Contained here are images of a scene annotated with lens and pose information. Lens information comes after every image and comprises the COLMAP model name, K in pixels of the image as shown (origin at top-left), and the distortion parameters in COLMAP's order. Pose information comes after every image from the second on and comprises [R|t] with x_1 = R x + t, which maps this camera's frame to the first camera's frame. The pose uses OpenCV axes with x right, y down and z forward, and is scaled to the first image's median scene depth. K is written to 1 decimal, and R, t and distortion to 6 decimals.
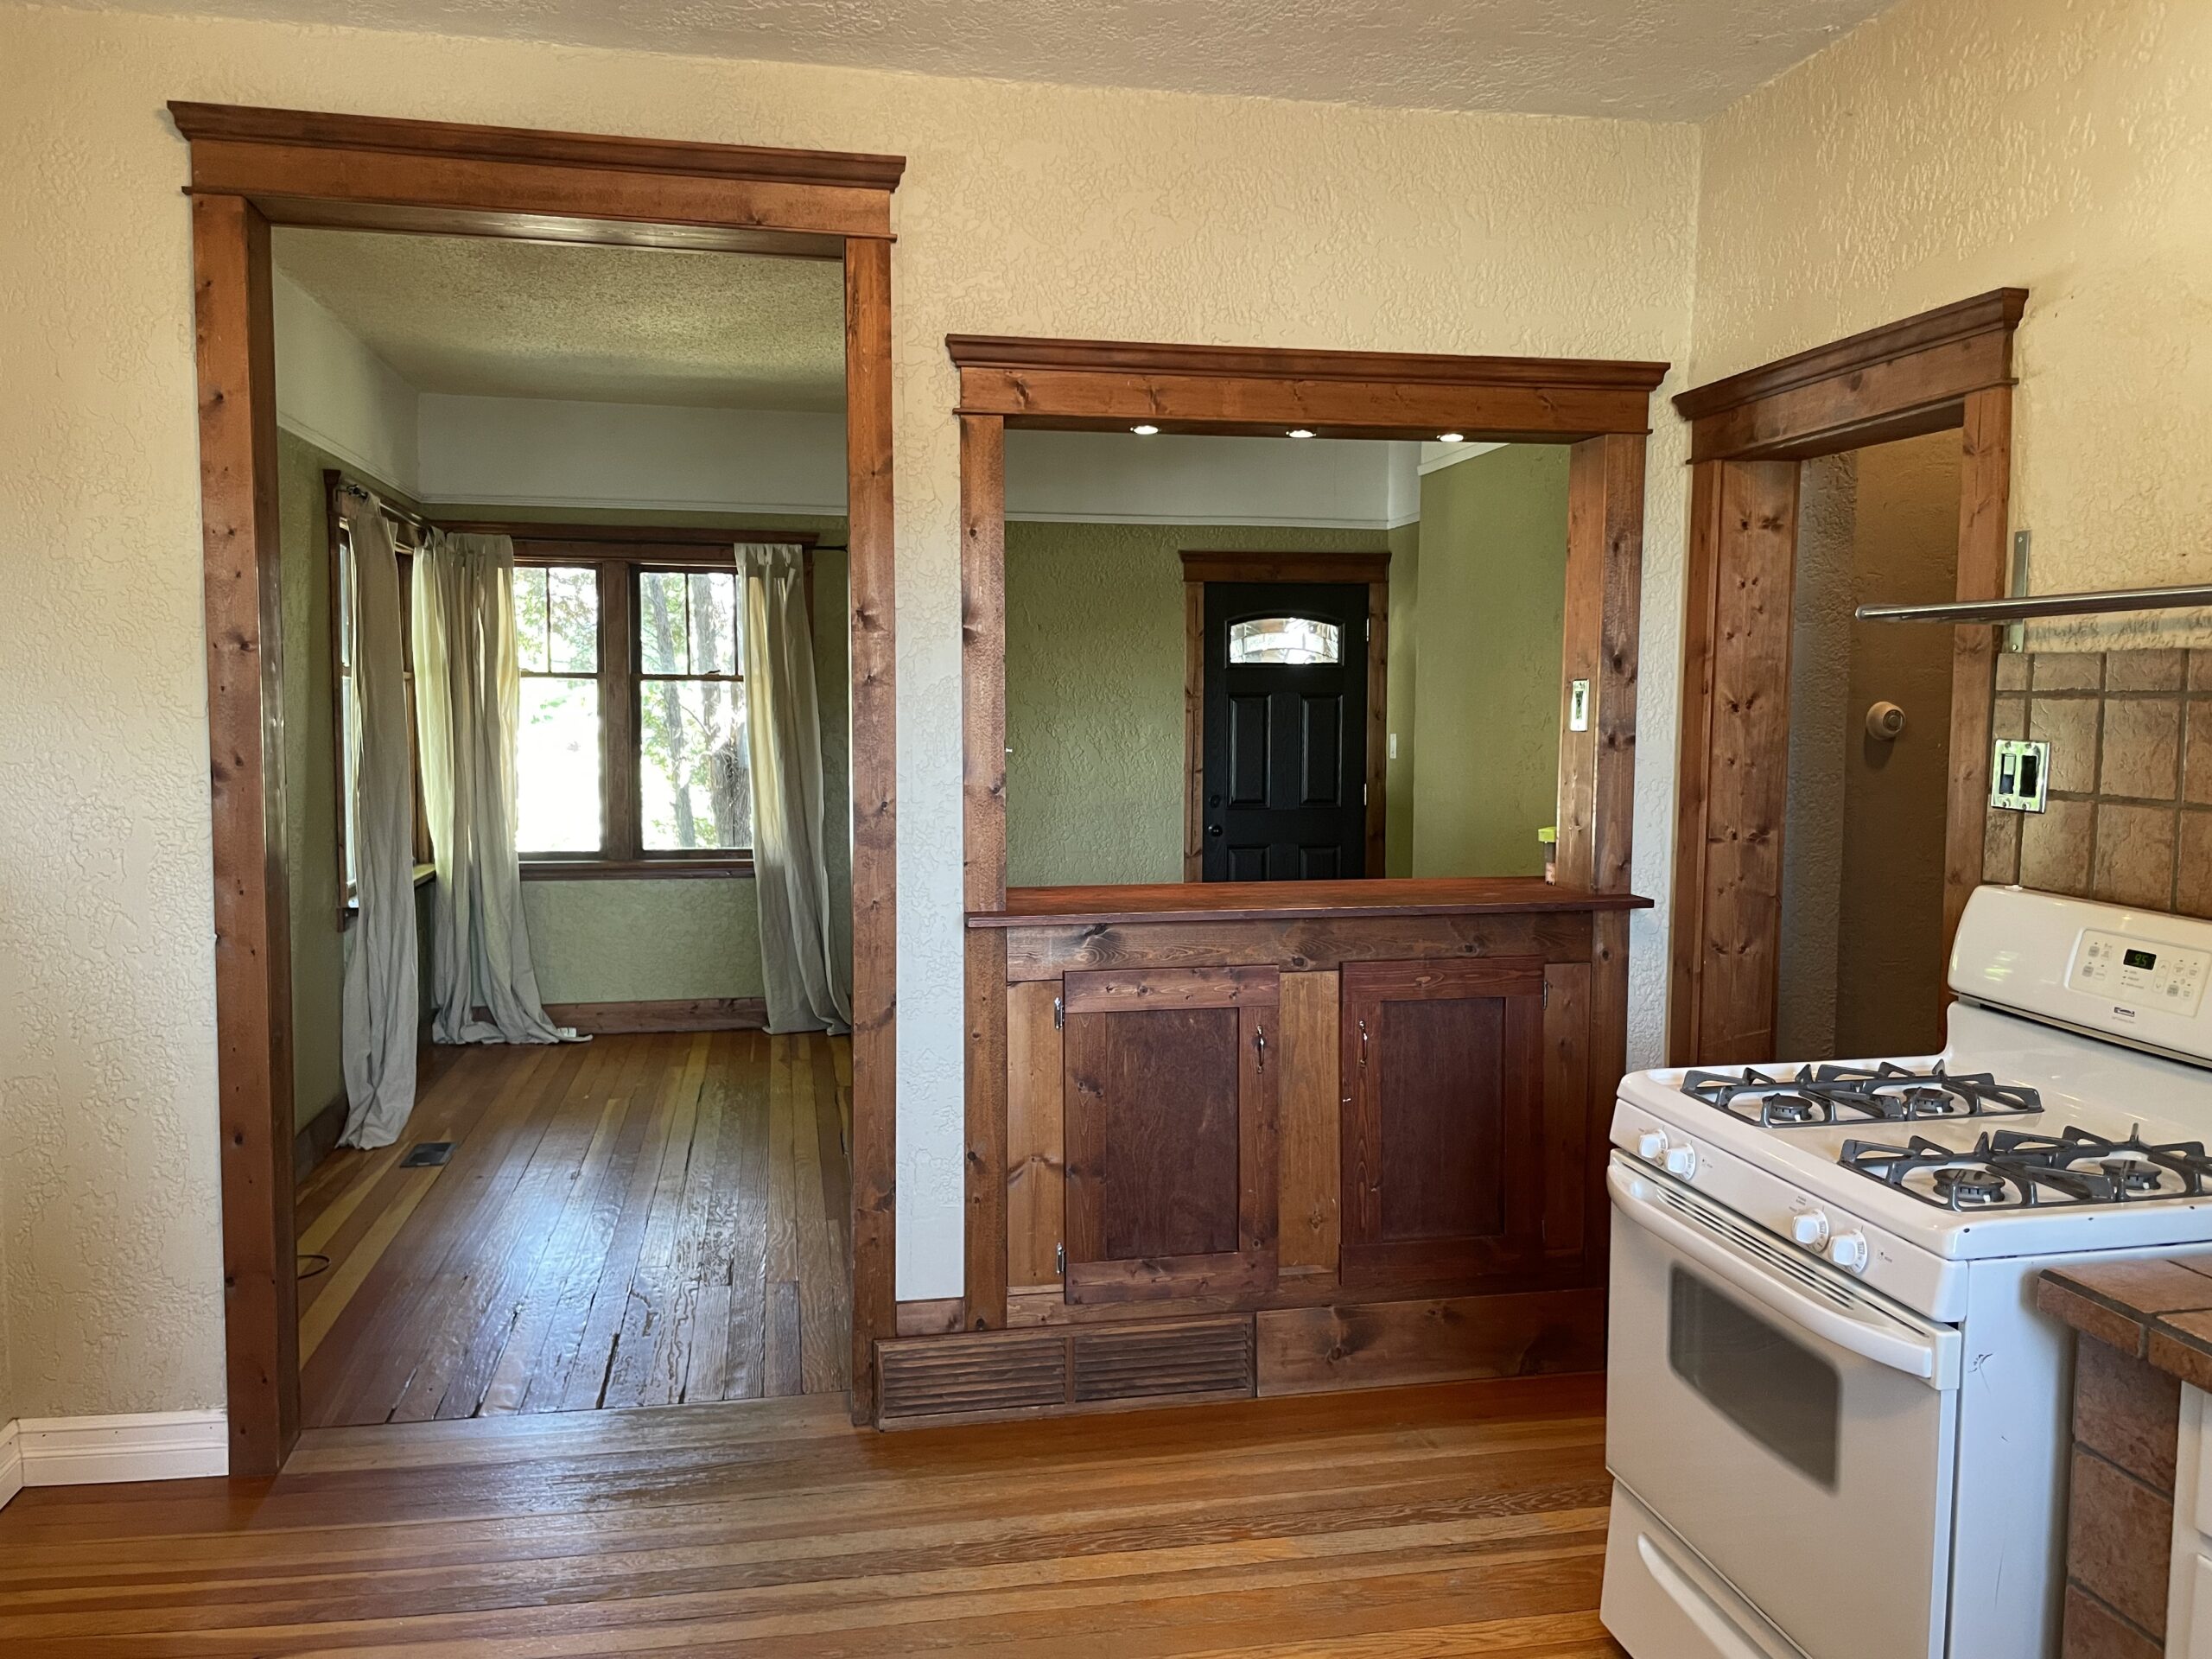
lens RADIAL K [[1722.5, 0, 1106.0], [0, 1722.5, 829.5], [0, 0, 1]] dist [0.094864, -0.123161]
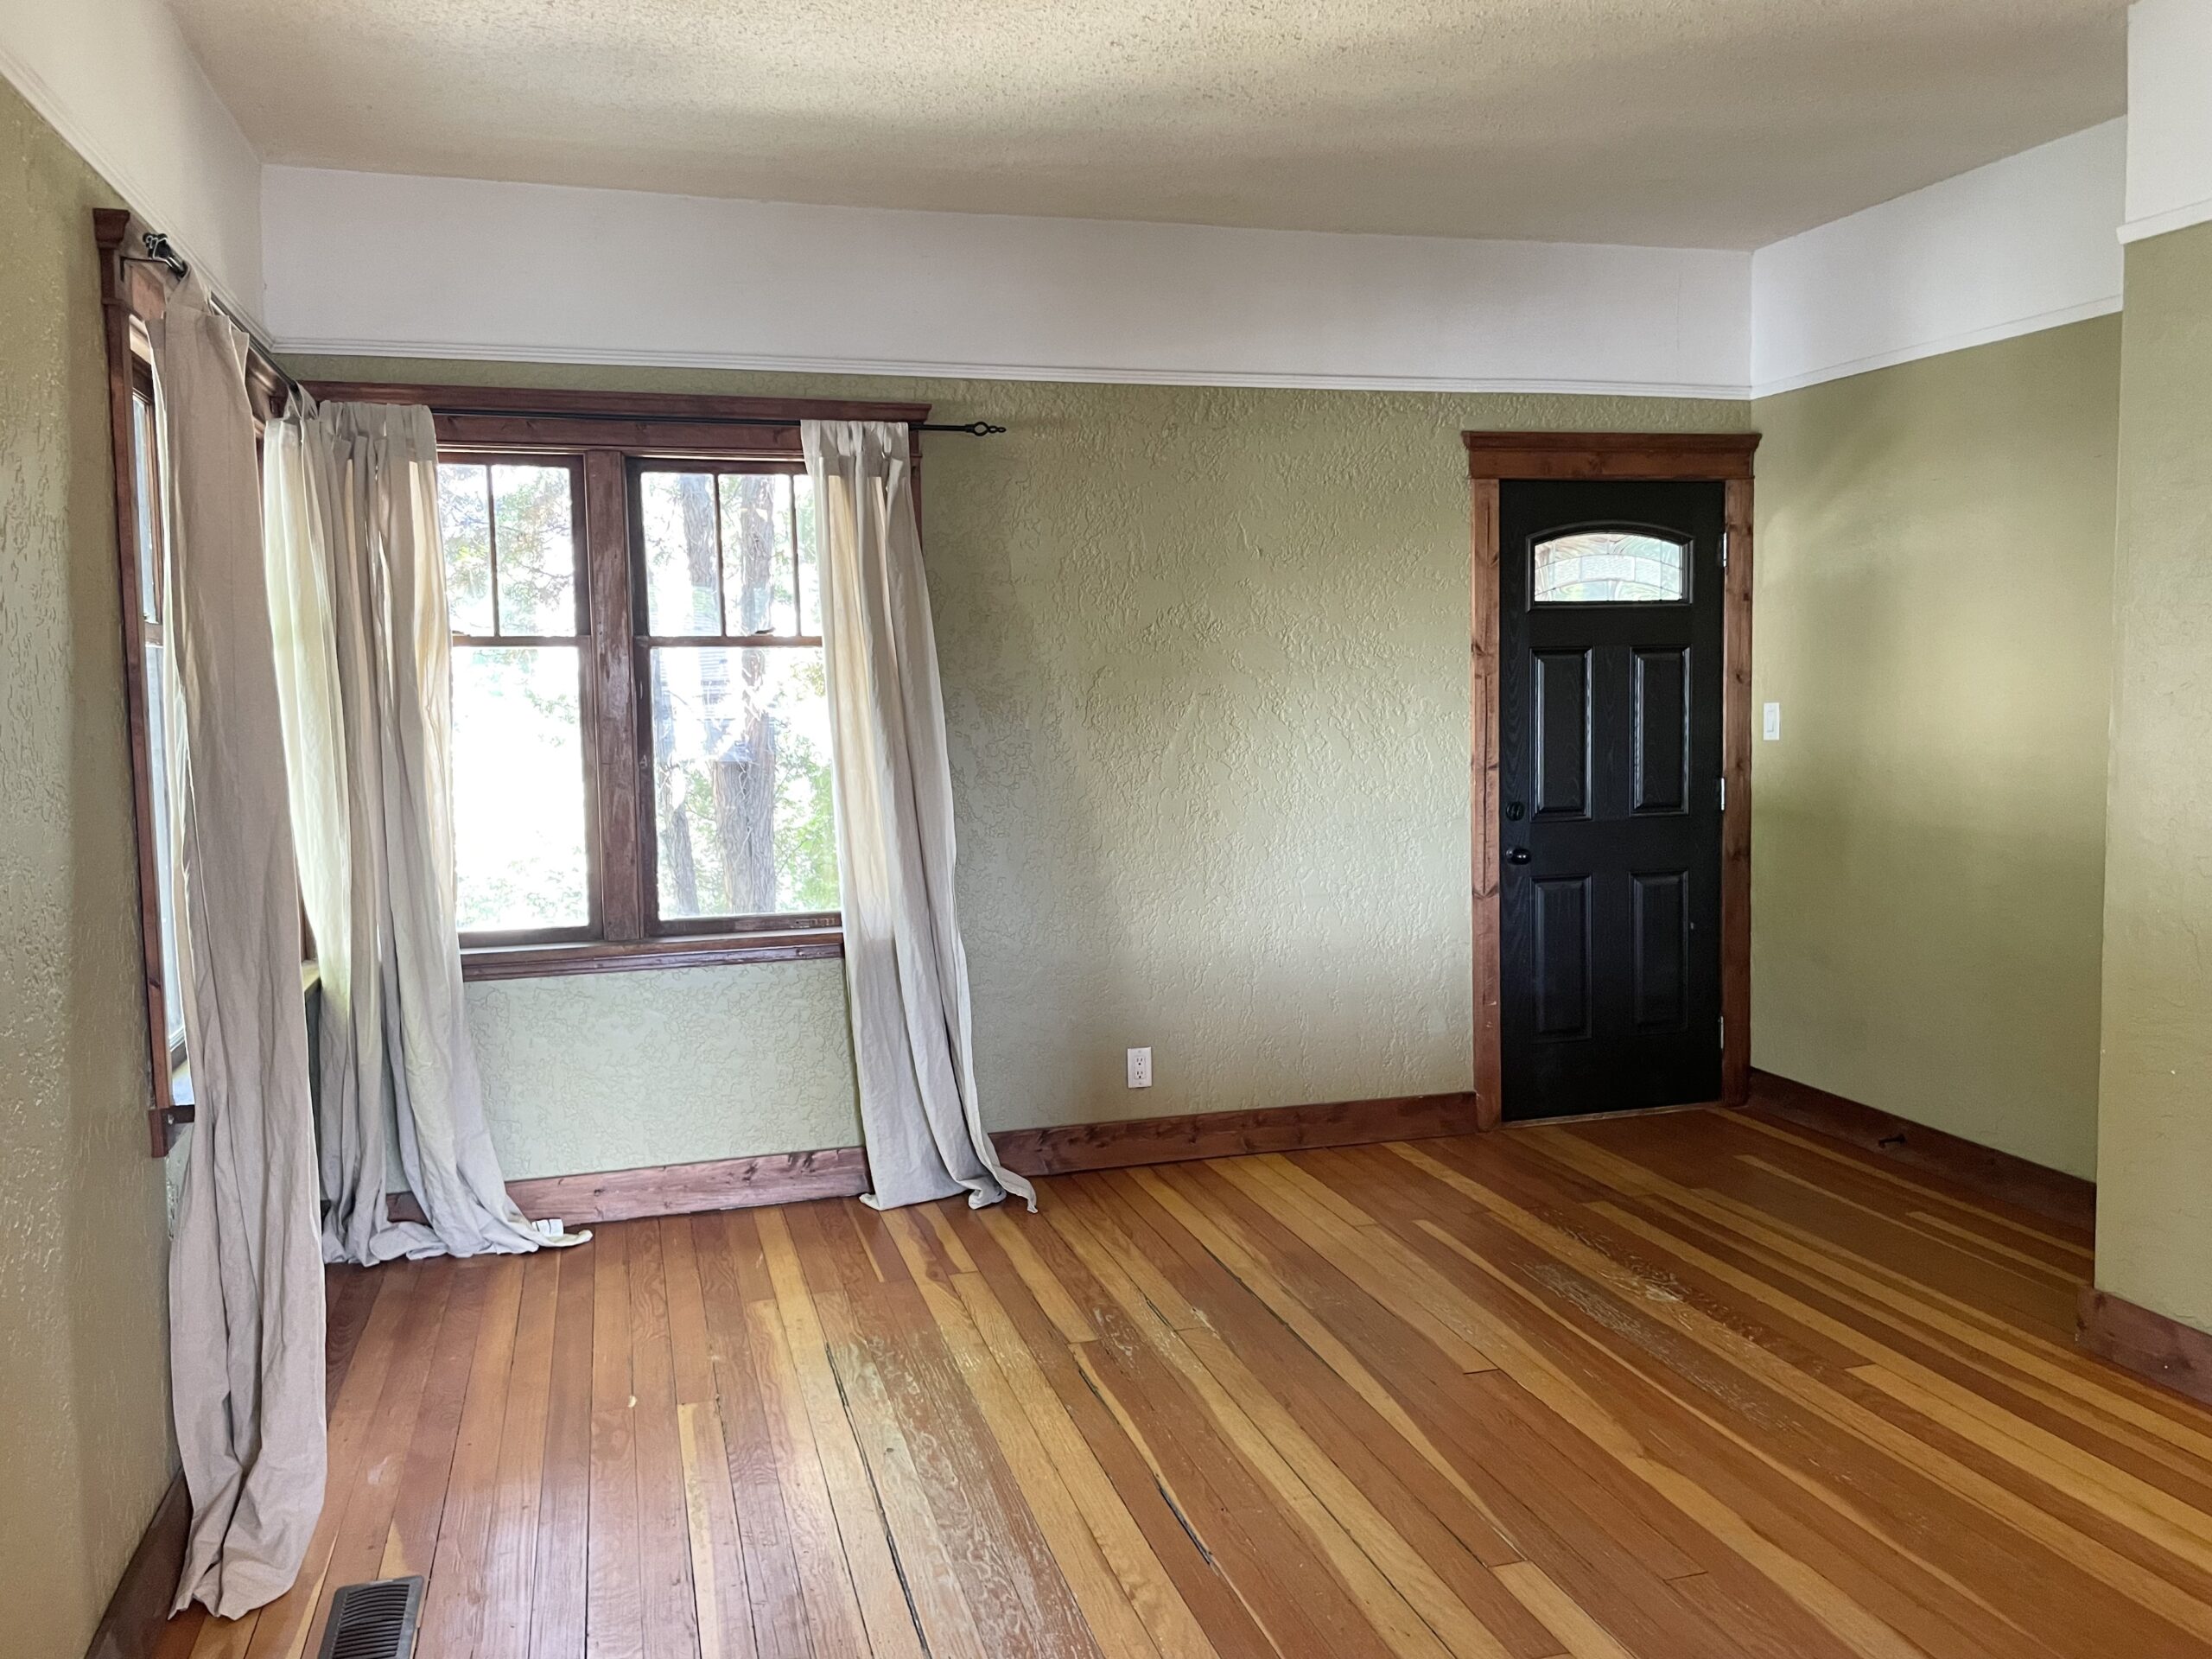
lens RADIAL K [[1717.5, 0, 1105.2], [0, 1717.5, 820.4], [0, 0, 1]] dist [0.094494, -0.127210]
pose [[0.995369, -0.030544, 0.091151, -0.165573], [0.029690, 0.999502, 0.010710, -0.026419], [-0.091433, -0.007954, 0.995780, 0.374292]]
